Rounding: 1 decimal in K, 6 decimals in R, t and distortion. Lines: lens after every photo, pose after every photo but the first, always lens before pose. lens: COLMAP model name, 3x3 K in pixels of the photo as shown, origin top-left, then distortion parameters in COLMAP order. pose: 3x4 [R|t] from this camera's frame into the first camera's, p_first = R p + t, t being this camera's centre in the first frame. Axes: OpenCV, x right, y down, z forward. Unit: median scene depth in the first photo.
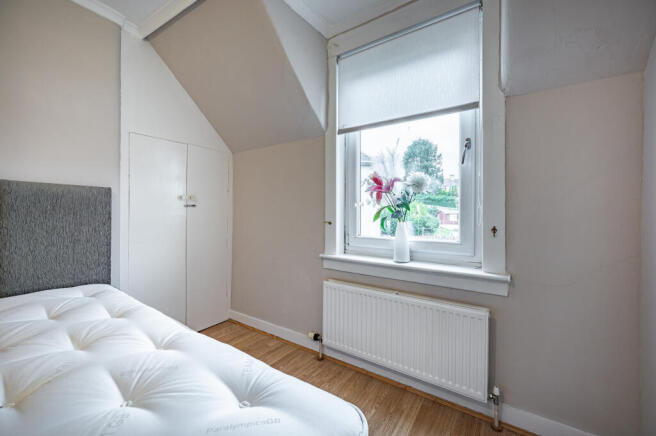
lens RADIAL K [[262.3, 0, 325.7], [0, 262.3, 216.0], [0, 0, 1]] dist [0.001900, 0.000543]
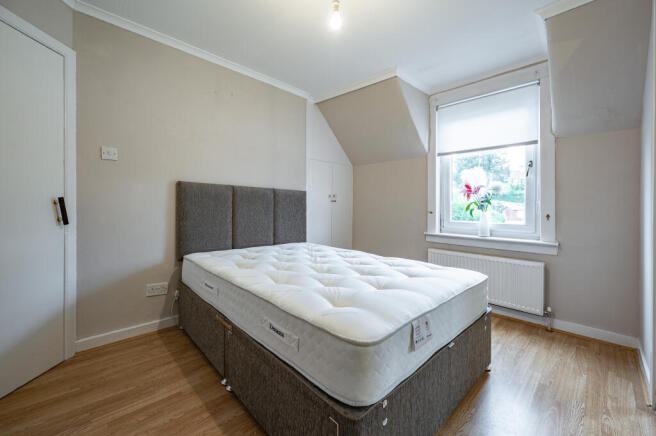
lens RADIAL K [[262.3, 0, 318.4], [0, 262.3, 205.5], [0, 0, 1]] dist [0.001900, 0.000543]
pose [[0.978434, 0.007345, -0.206430, -0.381154], [-0.011348, 0.999770, -0.018213, 0.025193], [0.206248, 0.020163, 0.978292, -0.802803]]
